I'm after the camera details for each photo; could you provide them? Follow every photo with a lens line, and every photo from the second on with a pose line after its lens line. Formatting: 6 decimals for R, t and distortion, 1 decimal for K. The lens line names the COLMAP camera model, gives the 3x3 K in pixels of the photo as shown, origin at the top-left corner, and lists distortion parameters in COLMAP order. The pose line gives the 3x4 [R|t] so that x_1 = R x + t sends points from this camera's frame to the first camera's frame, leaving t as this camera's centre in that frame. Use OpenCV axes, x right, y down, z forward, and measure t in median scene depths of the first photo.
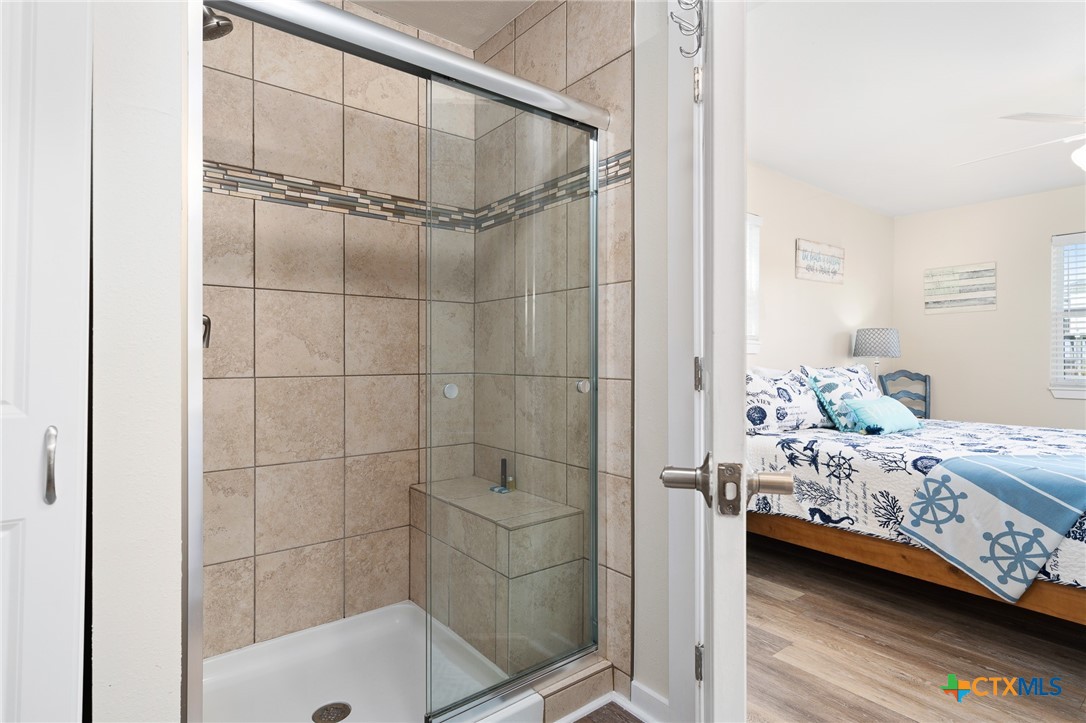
lens RADIAL K [[559.7, 0, 537.1], [0, 559.7, 359.7], [0, 0, 1]] dist [0.004972, 0.002035]
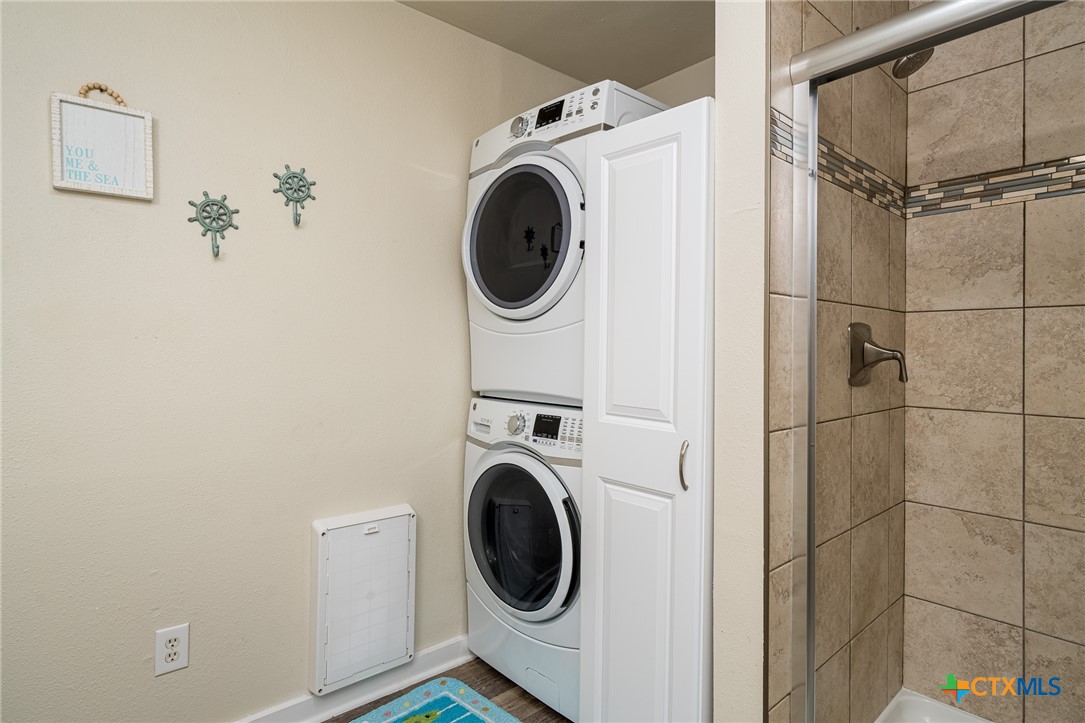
lens RADIAL K [[559.2, 0, 536.6], [0, 559.2, 359.7], [0, 0, 1]] dist [0.004972, 0.002035]
pose [[0.060166, 0.010159, -0.998137, 0.288883], [-0.011688, 0.999887, 0.009473, -0.049350], [0.998120, 0.011096, 0.060278, 0.225637]]
